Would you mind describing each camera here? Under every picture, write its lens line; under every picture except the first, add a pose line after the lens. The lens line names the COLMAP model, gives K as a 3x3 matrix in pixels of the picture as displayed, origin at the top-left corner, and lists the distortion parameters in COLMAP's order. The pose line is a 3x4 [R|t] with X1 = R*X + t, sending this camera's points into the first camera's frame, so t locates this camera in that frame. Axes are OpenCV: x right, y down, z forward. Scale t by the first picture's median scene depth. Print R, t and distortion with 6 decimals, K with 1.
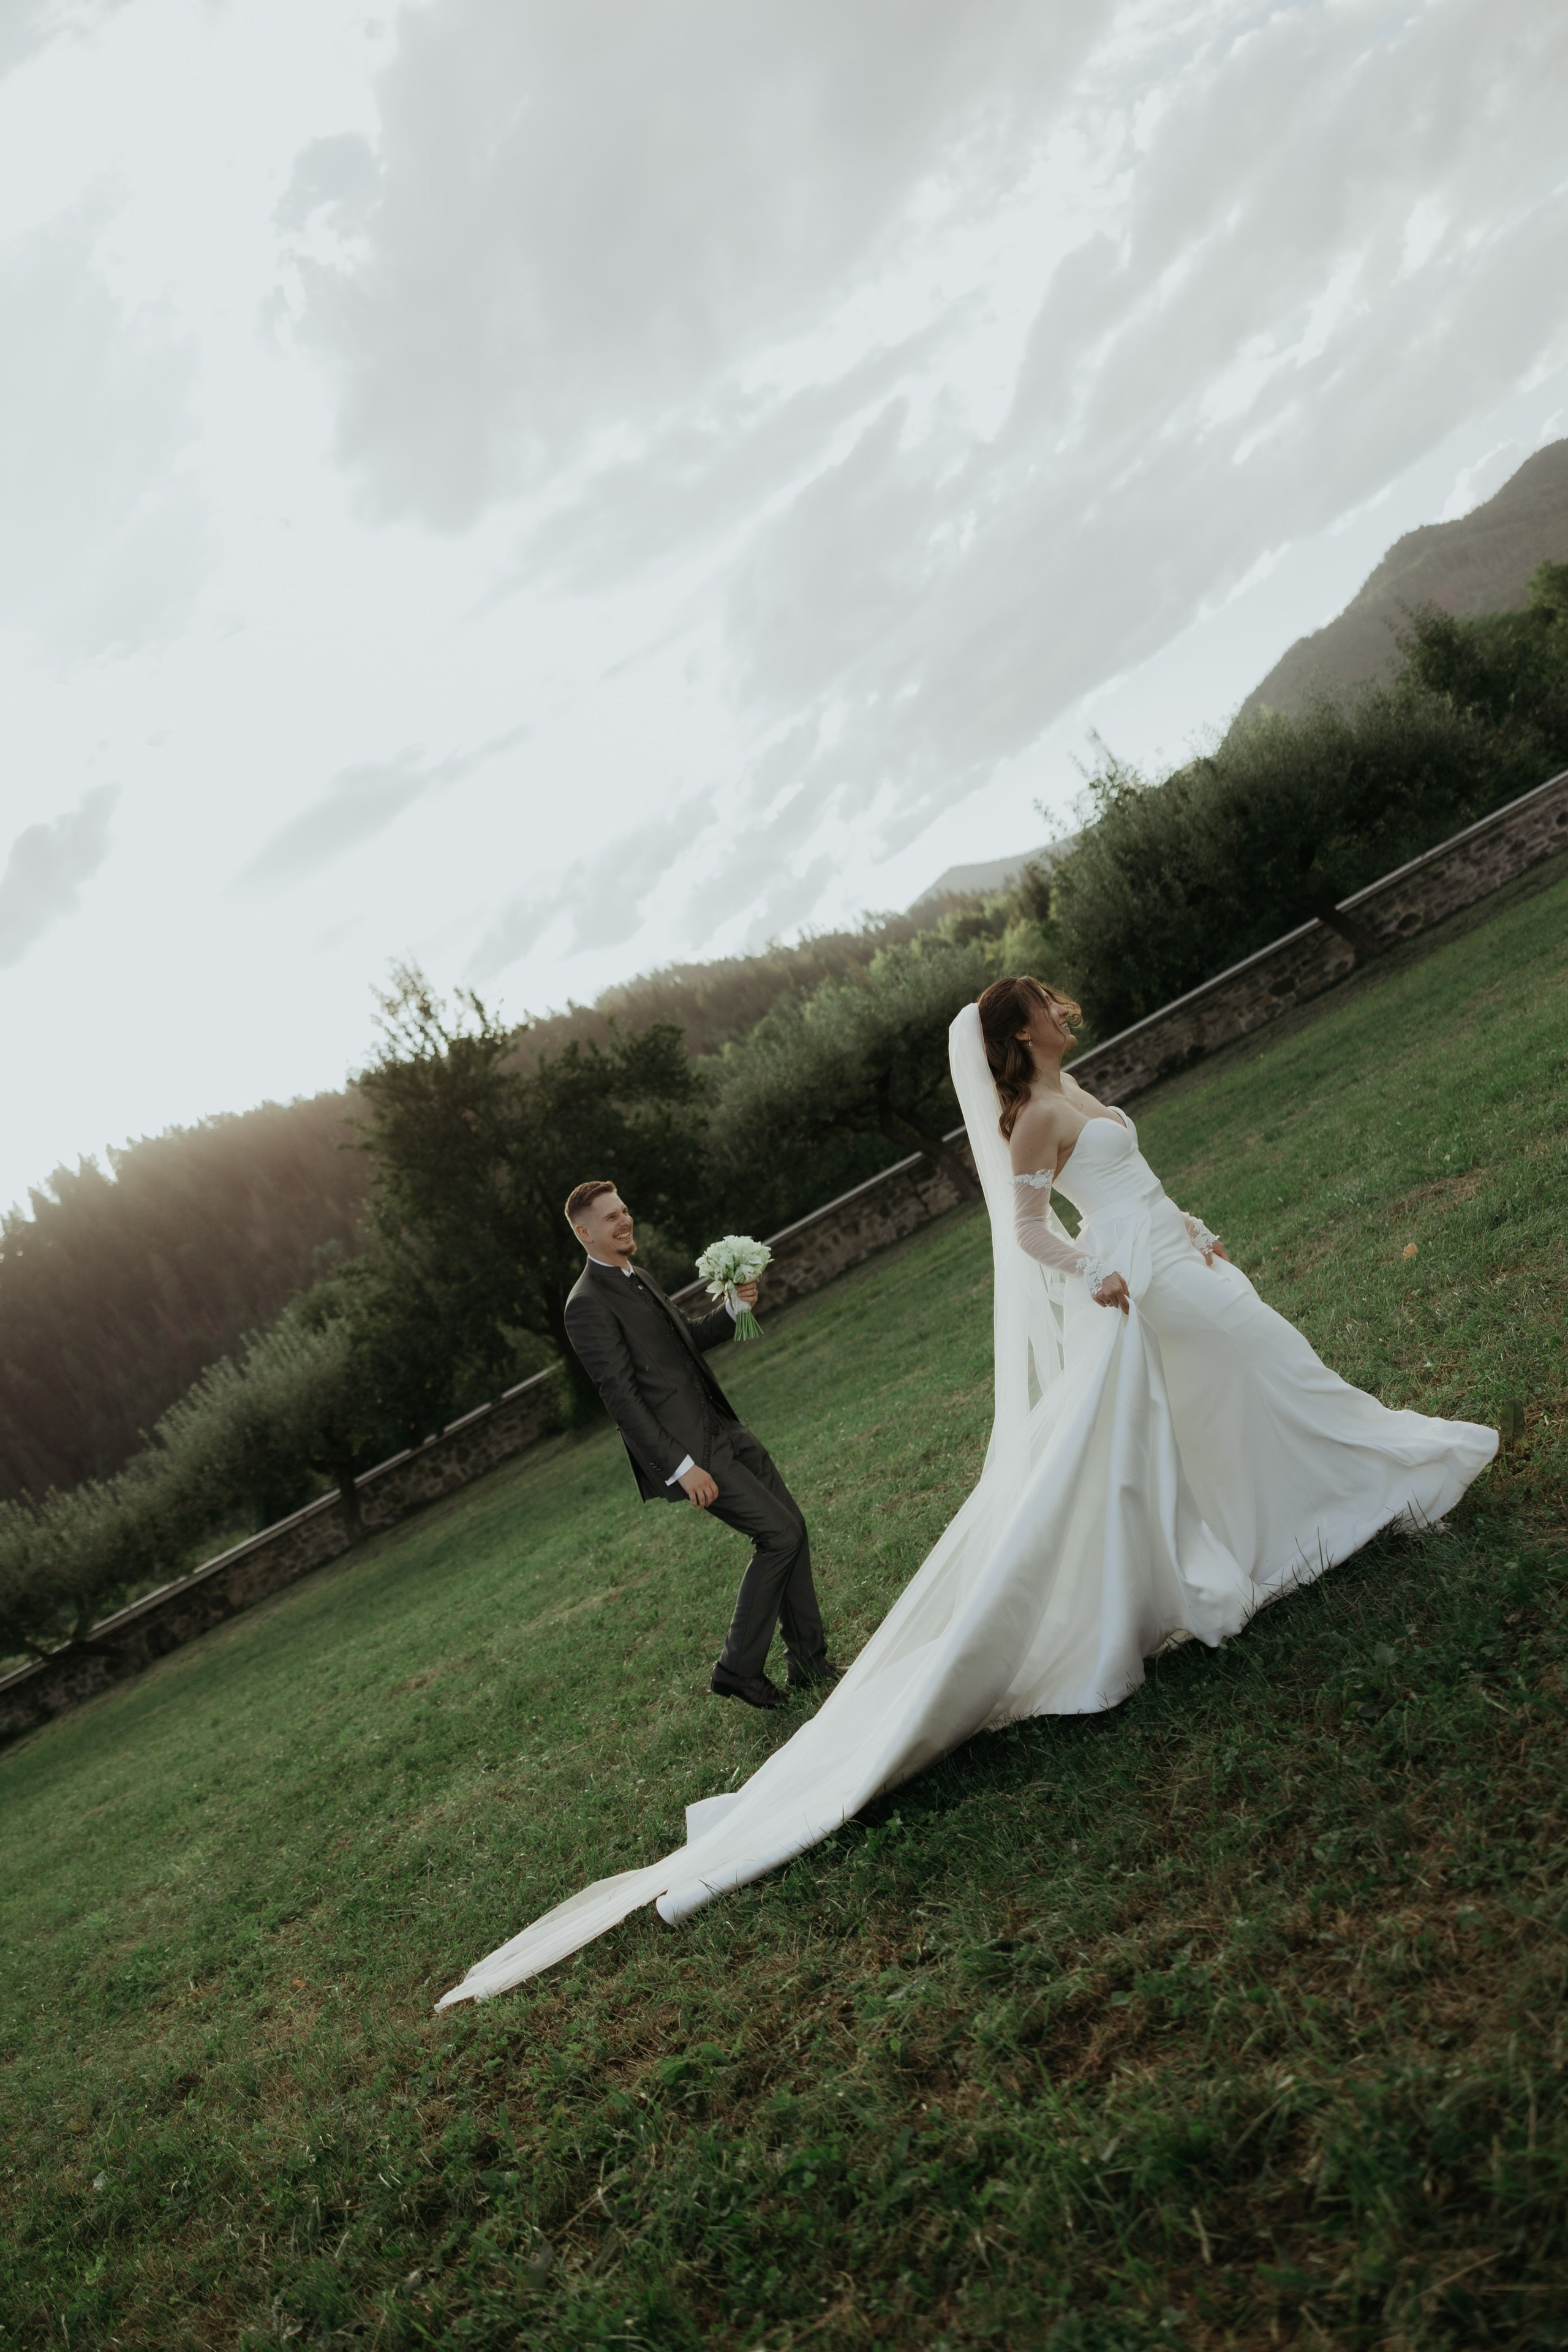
lens RADIAL K [[1874.1, 0, 802.2], [0, 1874.1, 1184.8], [0, 0, 1]] dist [-0.004548, 0.028833]
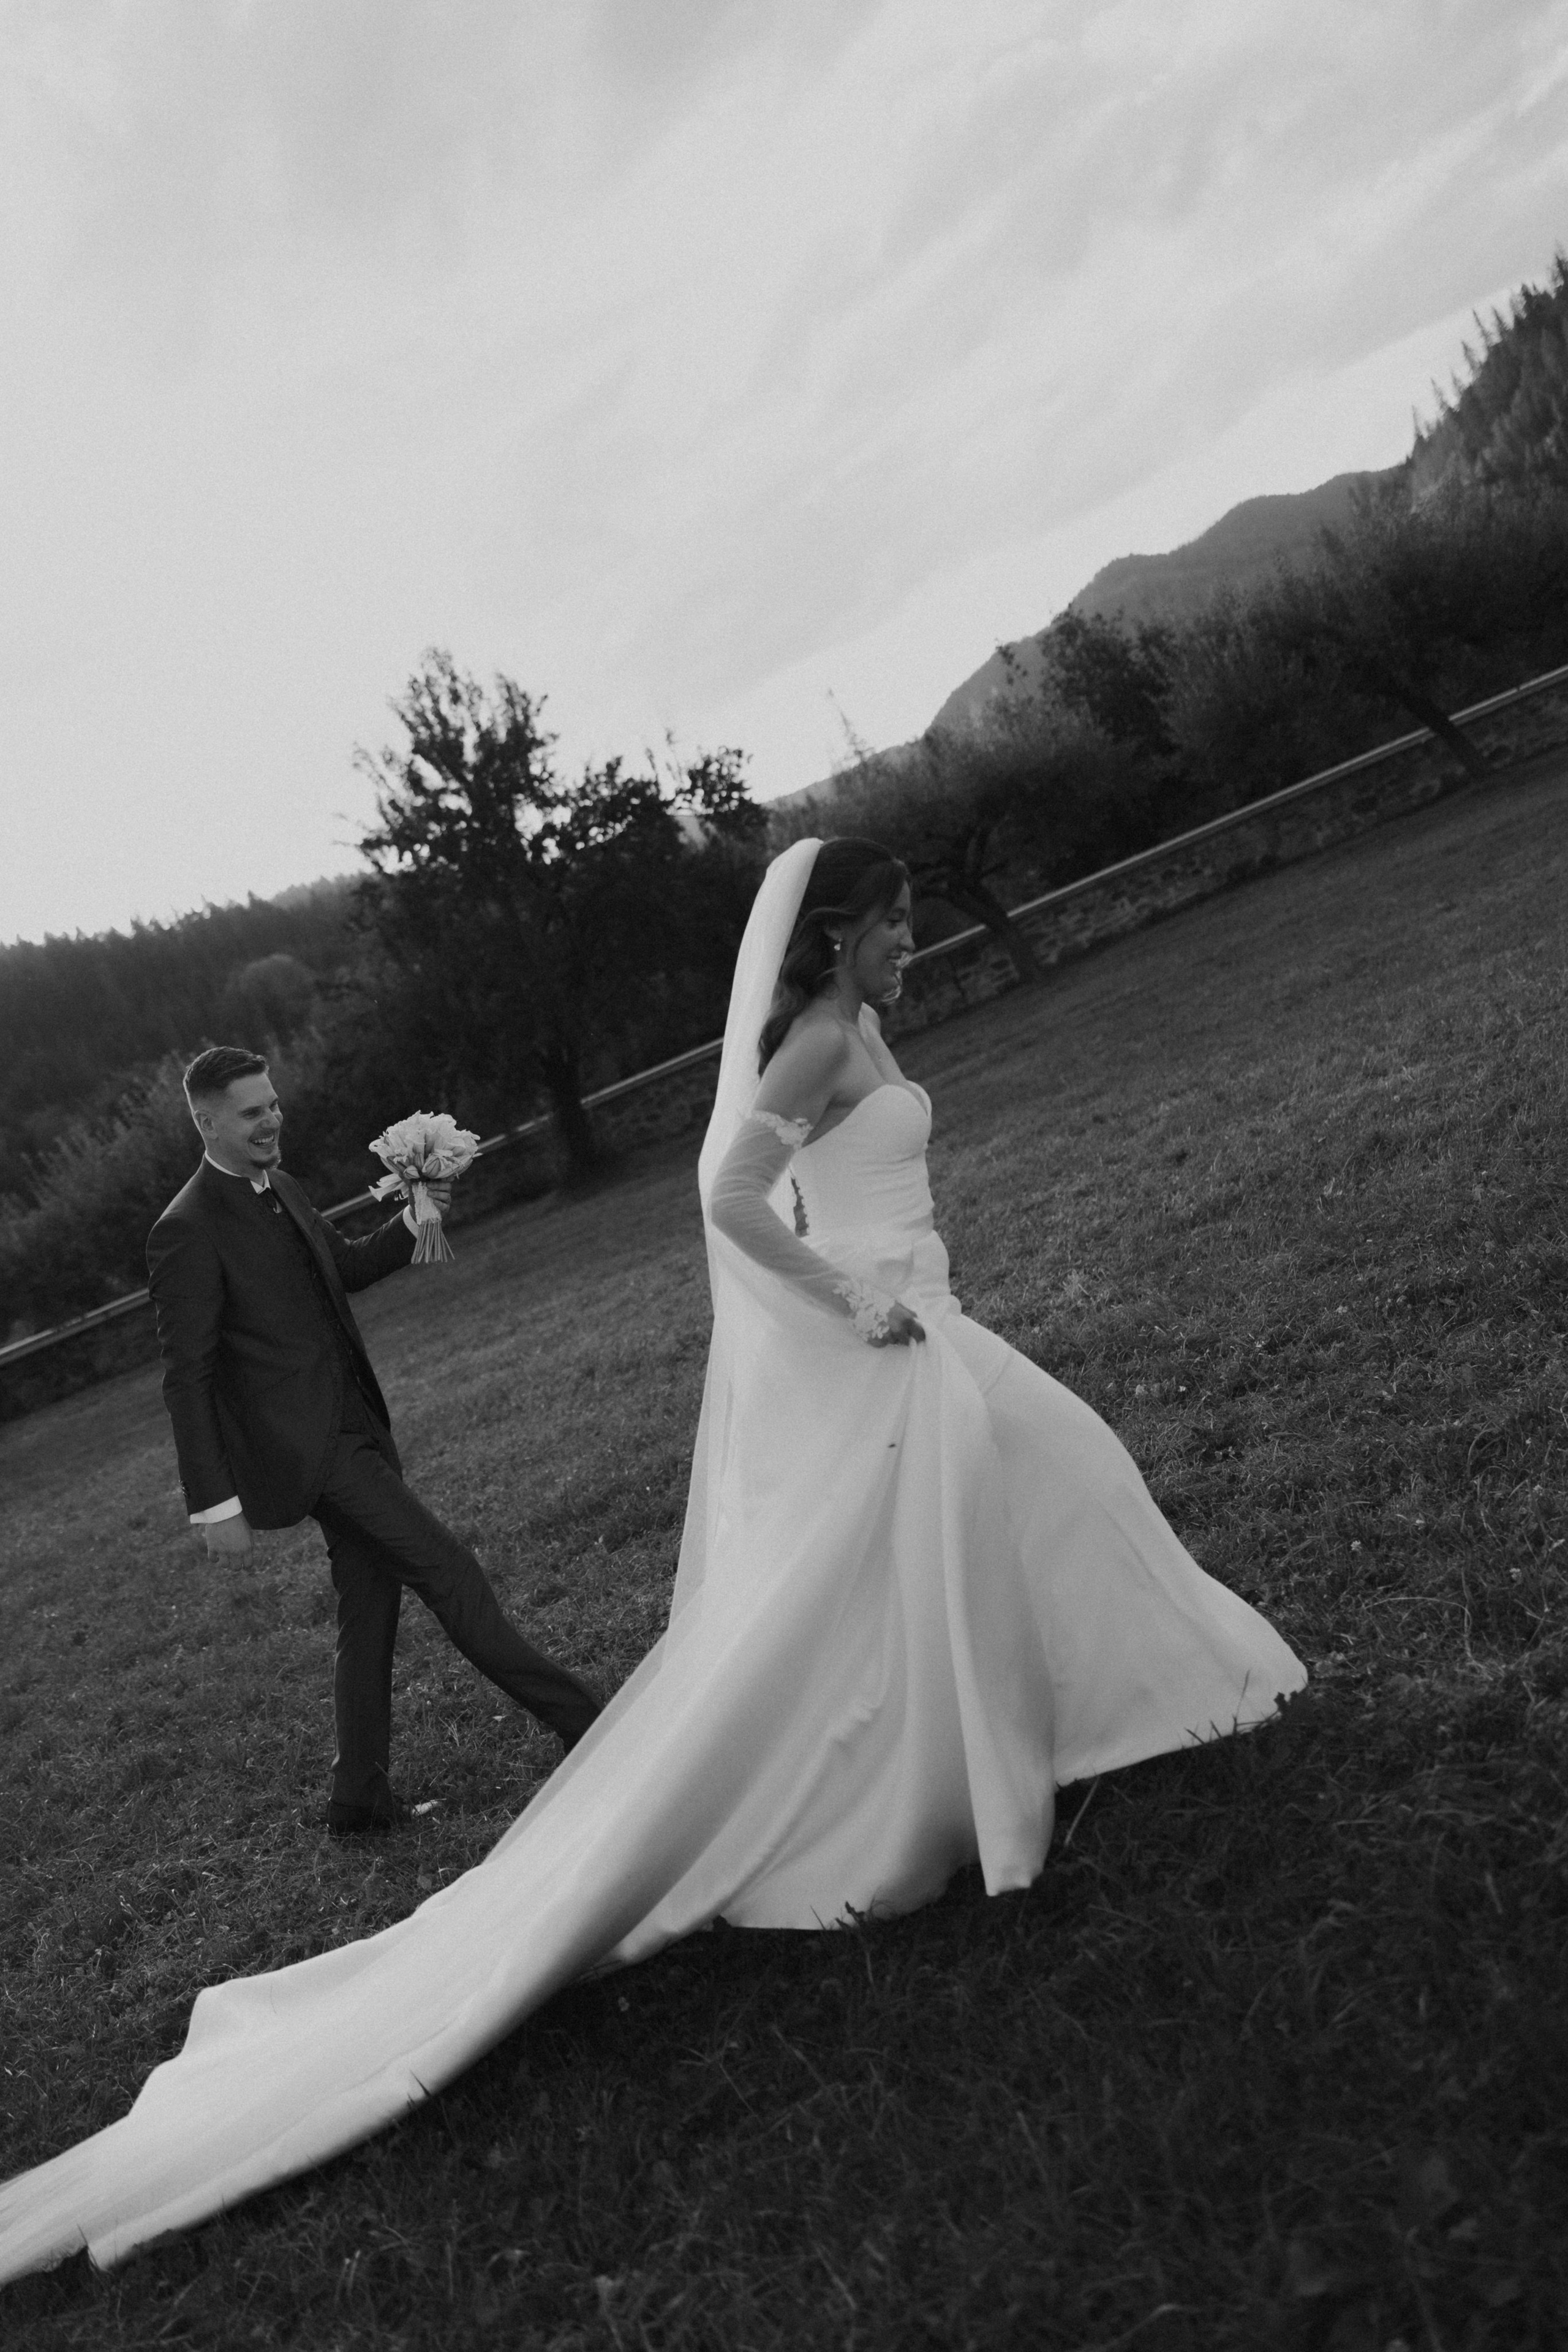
lens RADIAL K [[1874.1, 0, 792.2], [0, 1874.1, 1165.8], [0, 0, 1]] dist [-0.004548, 0.028833]
pose [[0.977634, 0.107956, 0.180490, -0.180897], [-0.110452, 0.993874, 0.003804, 0.105155], [-0.178973, -0.023654, 0.983570, 0.100440]]
